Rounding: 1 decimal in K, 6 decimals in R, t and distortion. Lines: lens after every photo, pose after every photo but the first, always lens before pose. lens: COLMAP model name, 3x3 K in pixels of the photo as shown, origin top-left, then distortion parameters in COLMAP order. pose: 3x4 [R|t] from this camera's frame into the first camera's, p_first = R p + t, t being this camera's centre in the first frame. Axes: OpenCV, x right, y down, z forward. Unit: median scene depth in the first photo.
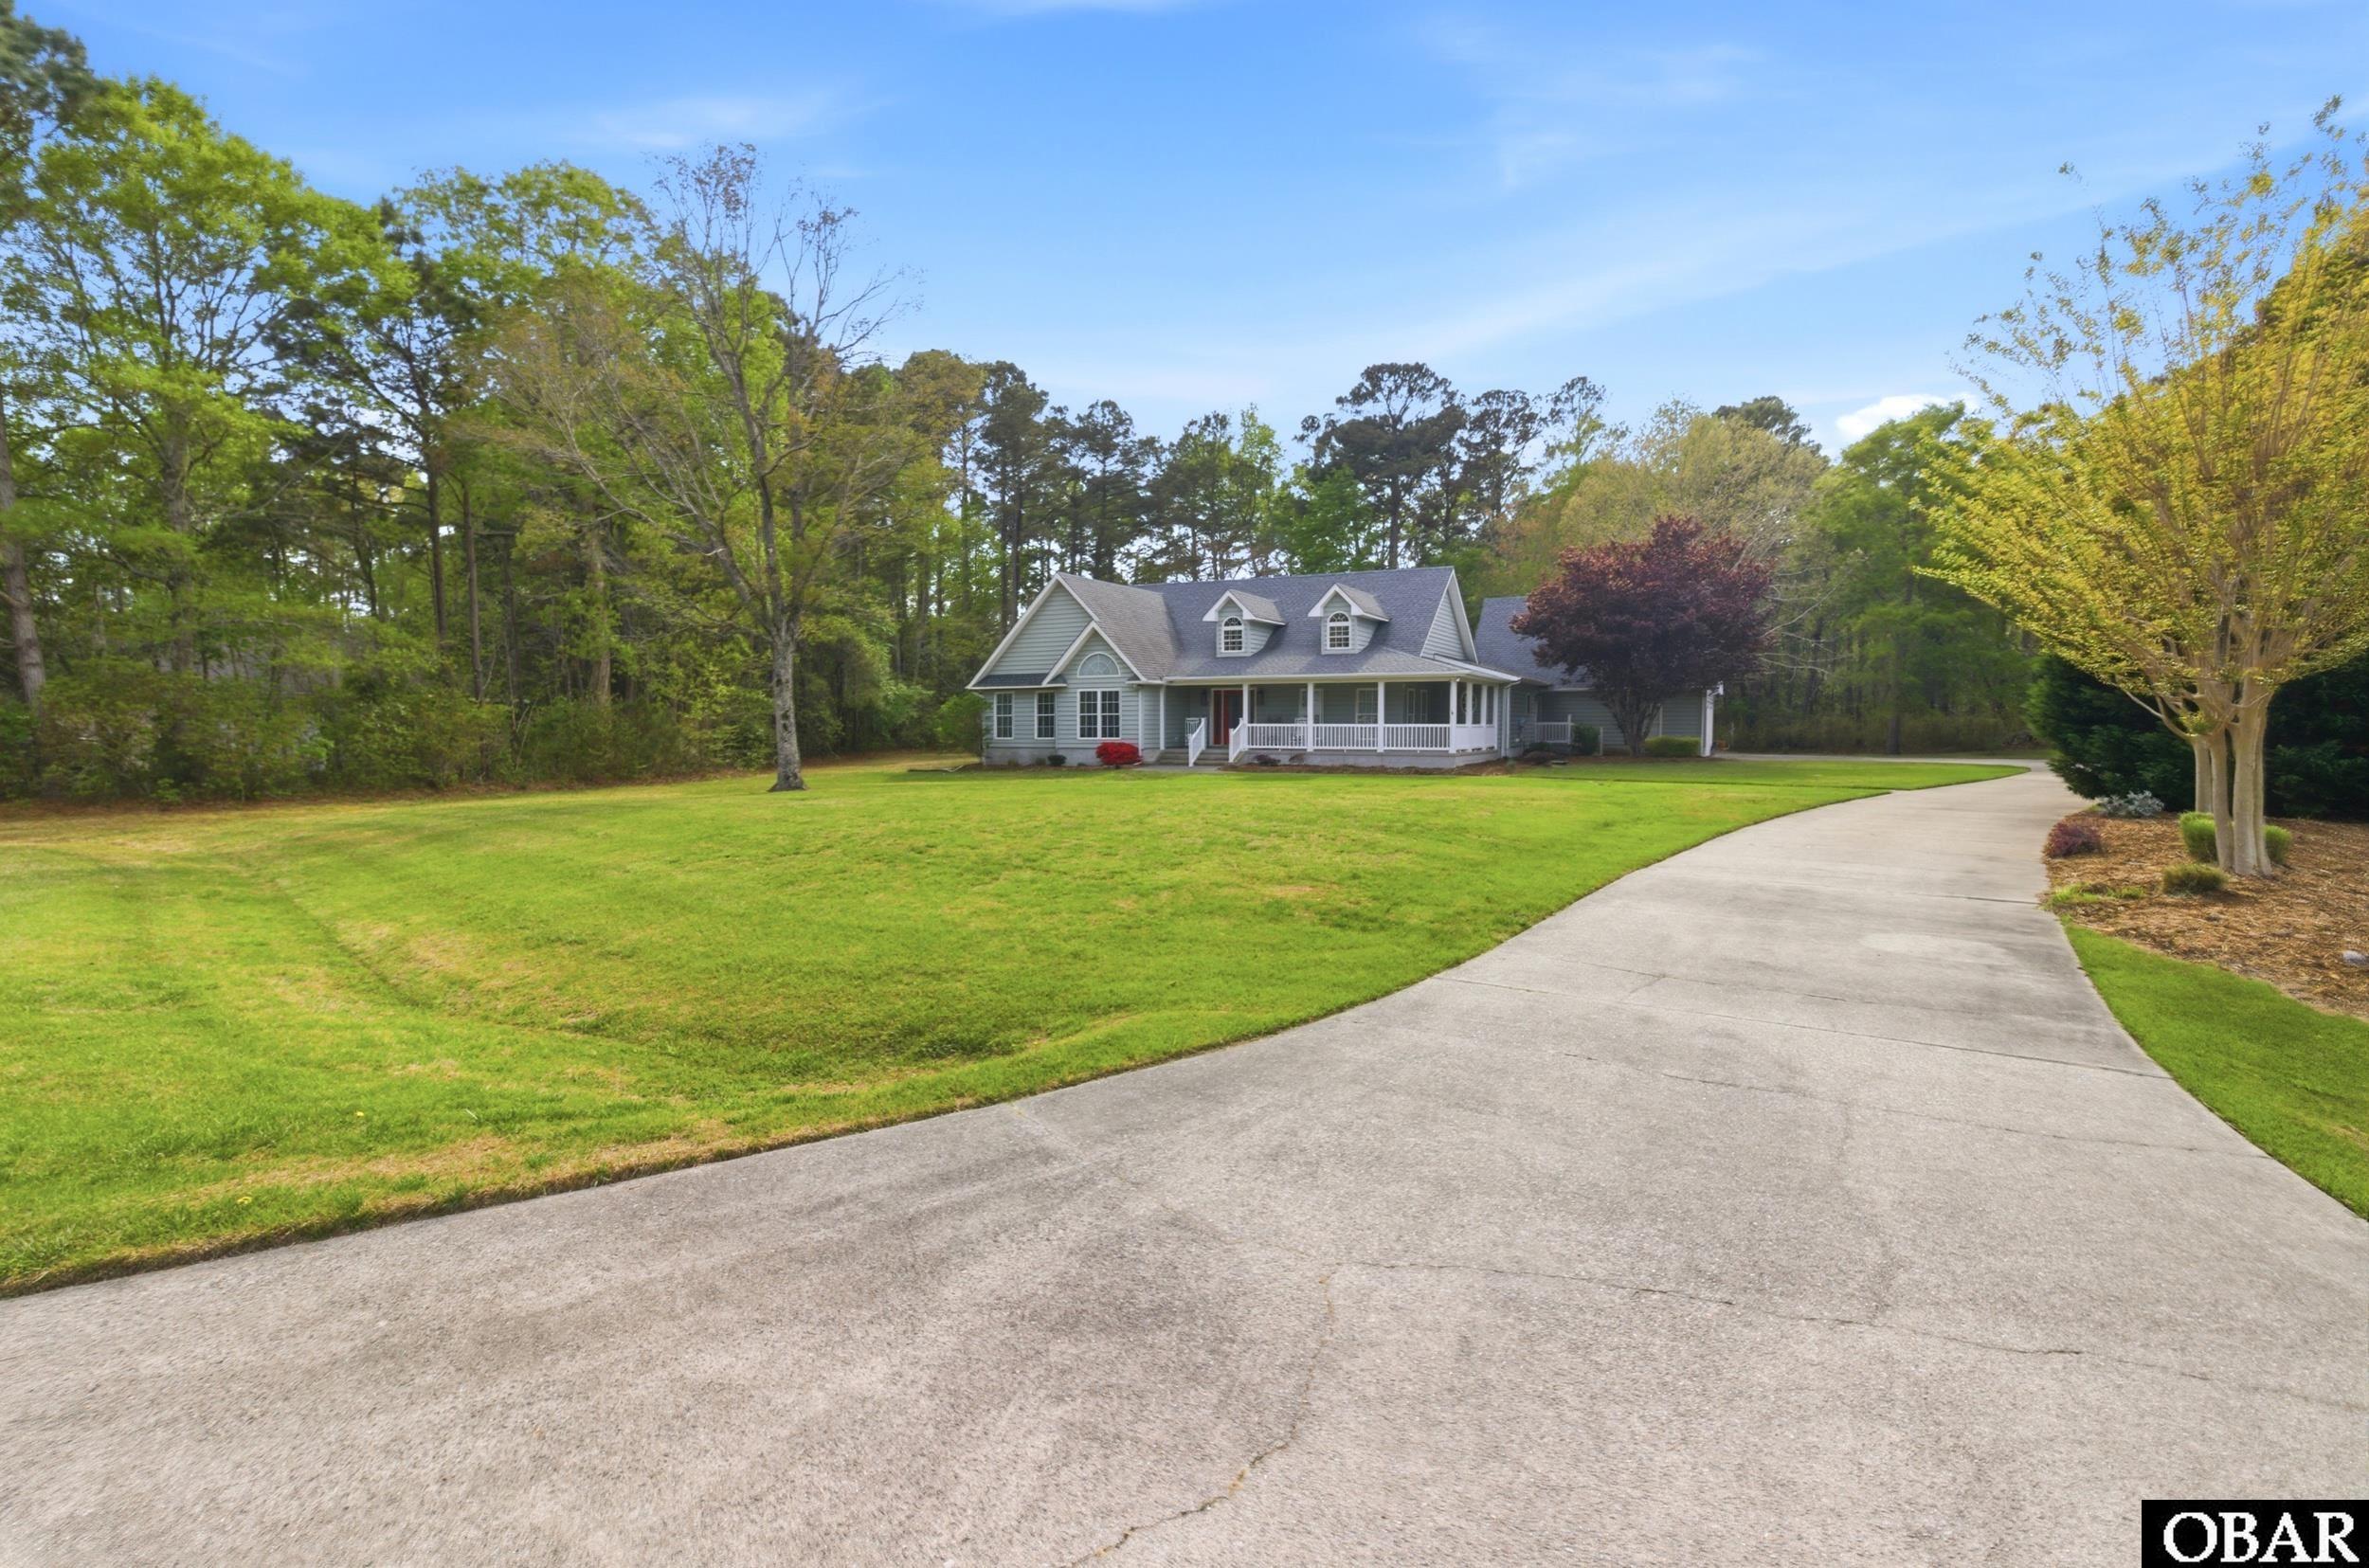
lens RADIAL K [[1180.7, 0, 1184.5], [0, 1180.7, 784.0], [0, 0, 1]] dist [-0.028511, 0.000004]
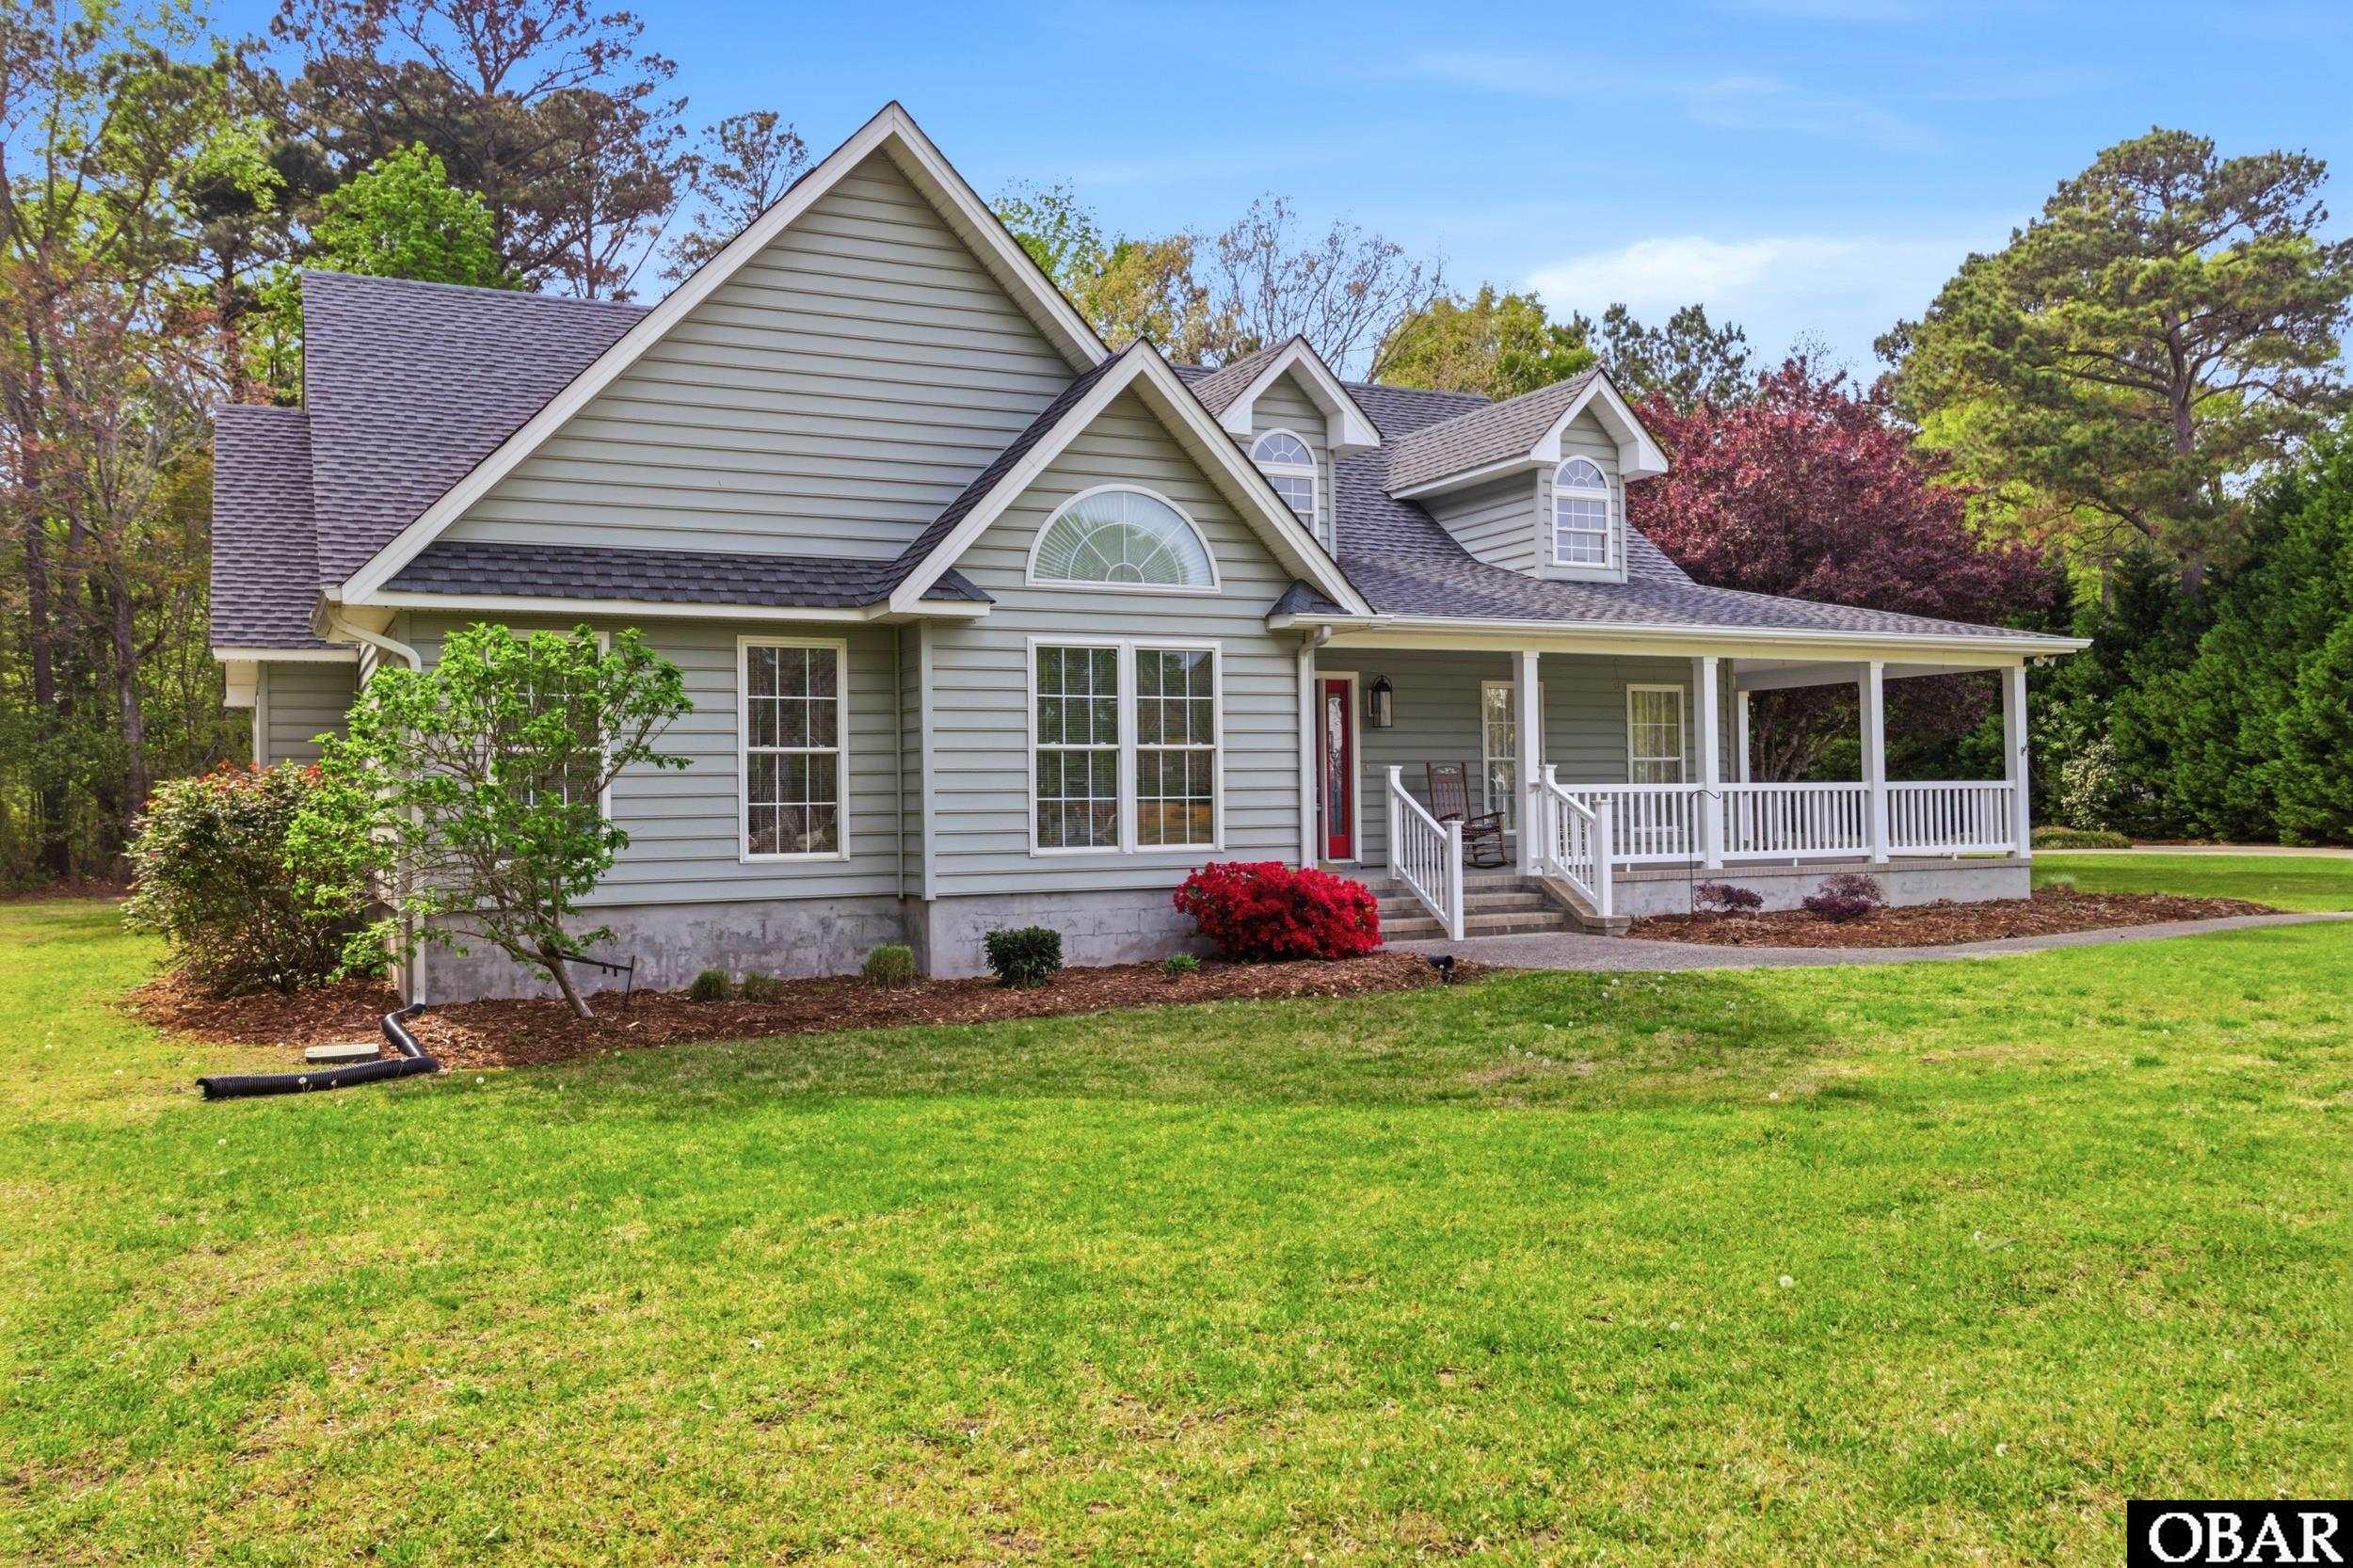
lens RADIAL K [[1931.8, 0, 1176.5], [0, 1931.8, 784.0], [0, 0, 1]] dist [0.000253, -0.006600]
pose [[0.579139, -0.000456, 0.815229, -0.374009], [0.052122, 0.997975, -0.036469, -0.036284], [-0.813561, 0.063612, 0.577990, 0.756064]]
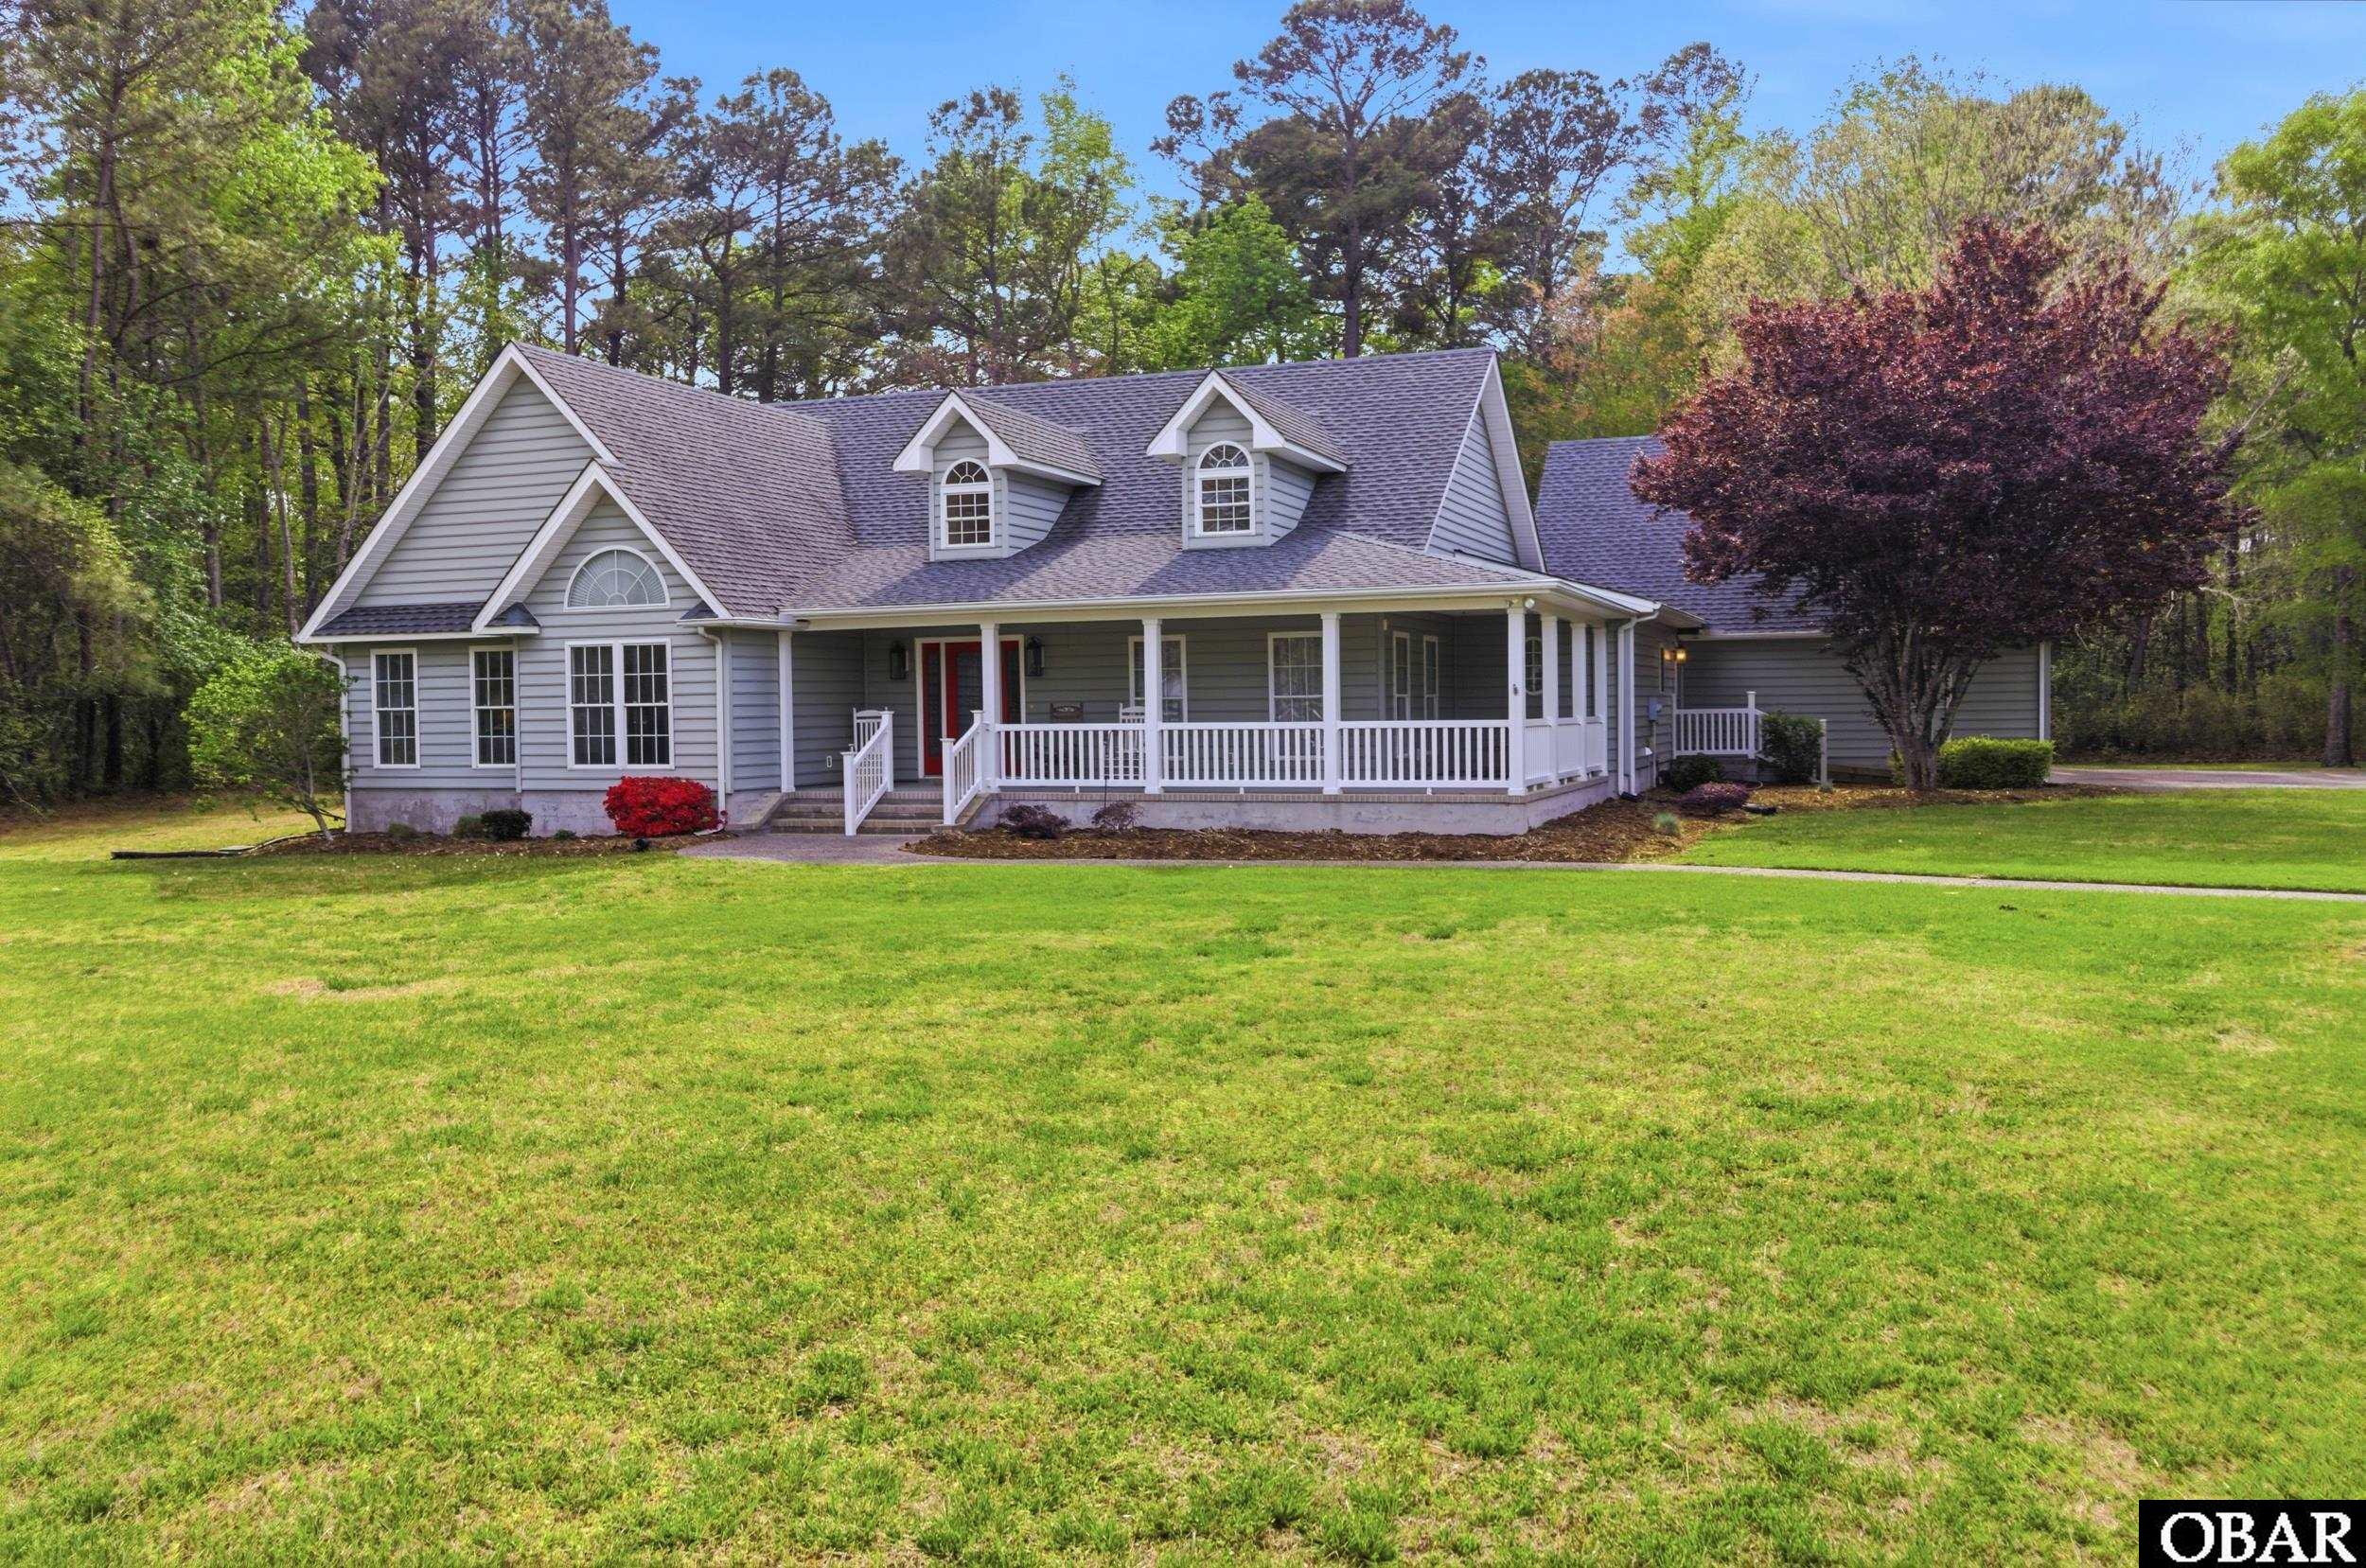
lens RADIAL K [[1864.3, 0, 1300.6], [0, 1864.3, 786.8], [0, 0, 1]] dist [-0.000819, 0.001882]
pose [[0.989324, -0.017804, 0.144640, 0.059988], [0.019068, 0.999791, -0.007358, -0.022538], [-0.144479, 0.010038, 0.989457, 0.351543]]
